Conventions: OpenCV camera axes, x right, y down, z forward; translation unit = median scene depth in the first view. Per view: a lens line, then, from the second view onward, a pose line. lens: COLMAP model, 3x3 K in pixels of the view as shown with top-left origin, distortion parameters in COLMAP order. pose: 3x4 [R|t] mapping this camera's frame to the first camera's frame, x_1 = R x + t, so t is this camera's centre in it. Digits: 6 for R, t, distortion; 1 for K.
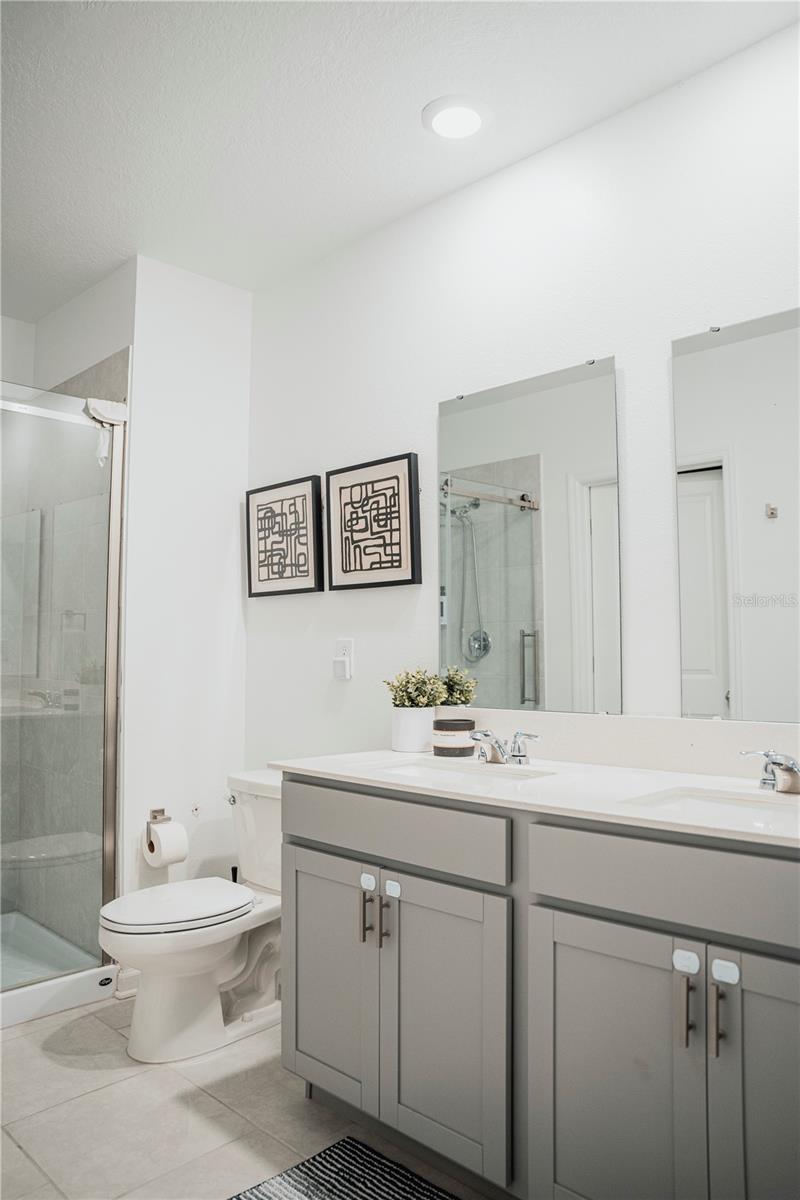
lens RADIAL K [[863.3, 0, 400.0], [0, 863.3, 600.0], [0, 0, 1]] dist [-0.146711, 0.122824]
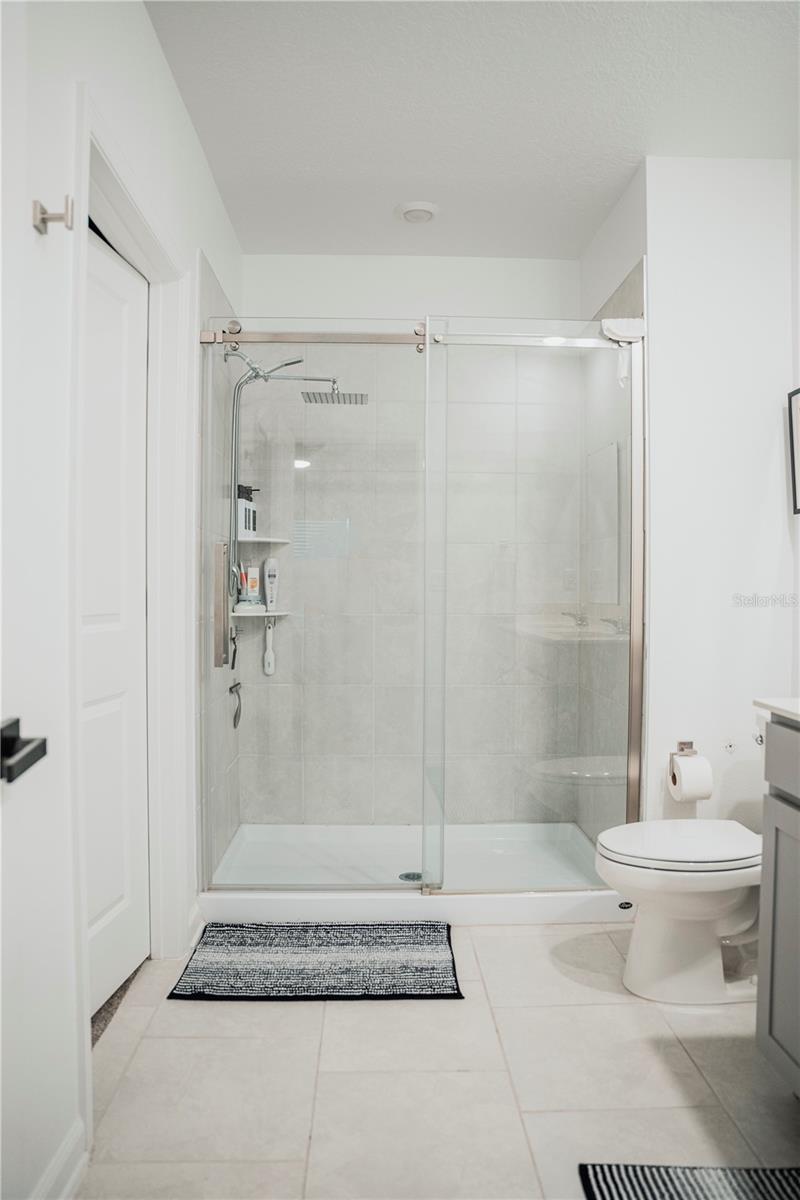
lens RADIAL K [[828.2, 0, 400.0], [0, 828.2, 600.0], [0, 0, 1]] dist [-0.151445, 0.117407]
pose [[0.714186, 0.008046, -0.699910, 0.130248], [0.046440, 0.997186, 0.058851, 0.020990], [0.698414, -0.074535, 0.711803, 0.146761]]
